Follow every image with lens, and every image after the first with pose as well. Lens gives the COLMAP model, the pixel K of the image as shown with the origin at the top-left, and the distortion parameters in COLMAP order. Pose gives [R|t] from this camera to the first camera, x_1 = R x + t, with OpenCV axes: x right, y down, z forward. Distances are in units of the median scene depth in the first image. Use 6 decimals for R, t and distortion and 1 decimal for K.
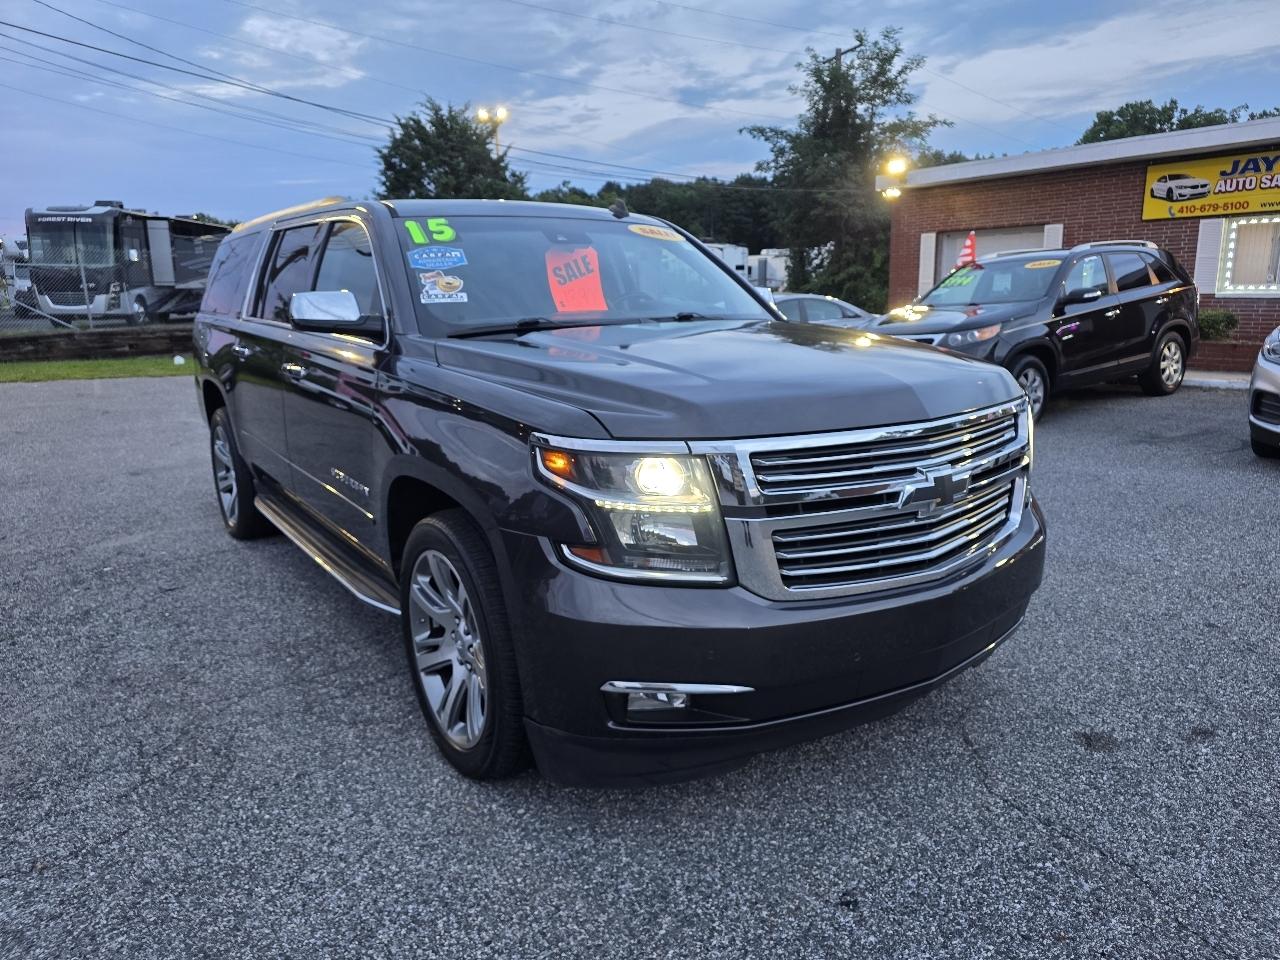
lens RADIAL K [[861.6, 0, 661.0], [0, 861.6, 482.9], [0, 0, 1]] dist [0.045747, -0.042123]
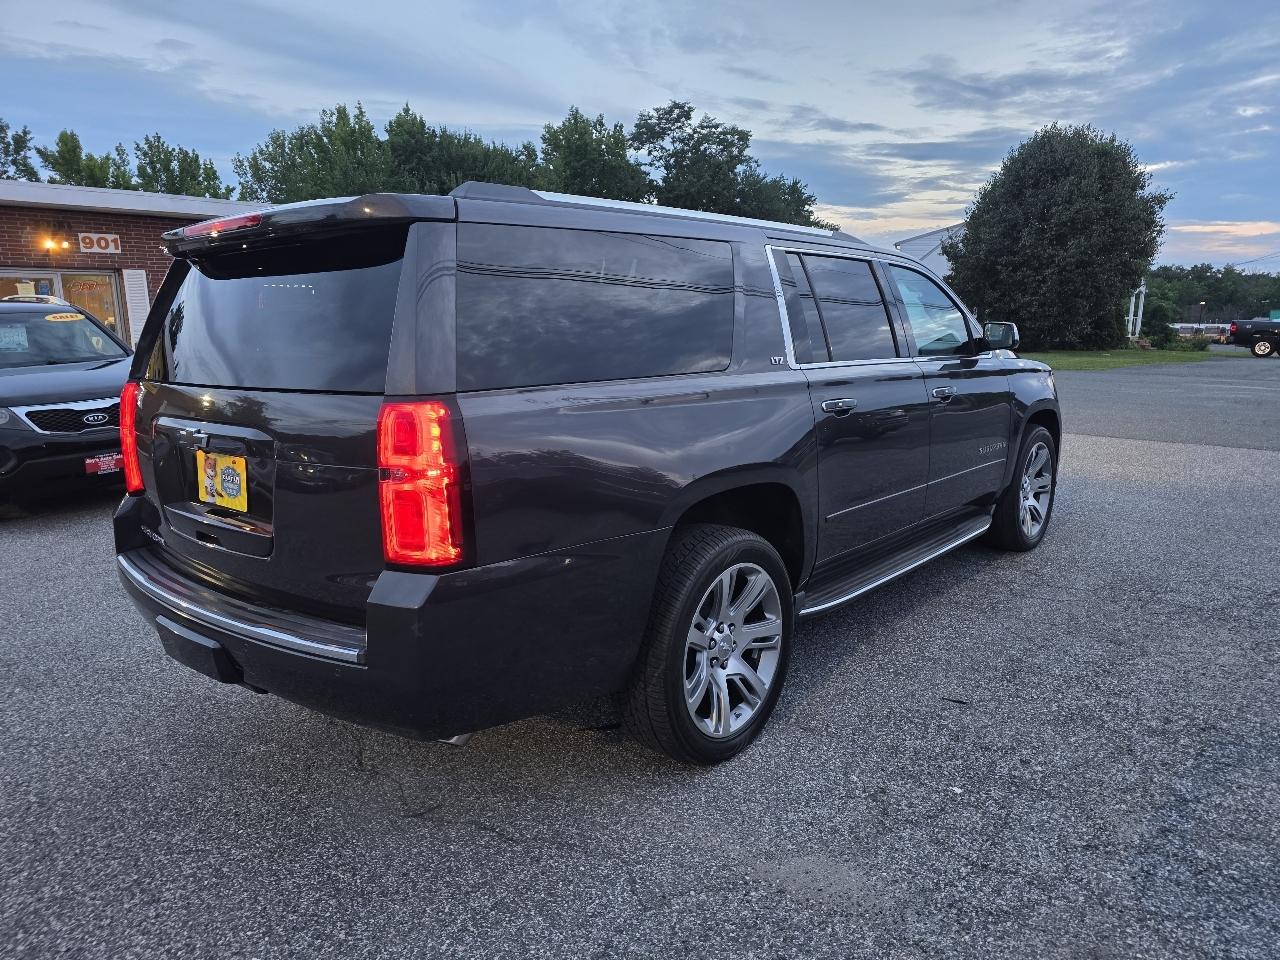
lens RADIAL K [[847.7, 0, 643.7], [0, 847.7, 476.8], [0, 0, 1]] dist [0.056930, -0.042119]
pose [[-0.232735, -0.155945, 0.959956, -0.276454], [0.237427, 0.948084, 0.211578, -0.068748], [-0.943113, 0.277161, -0.183627, 0.311289]]
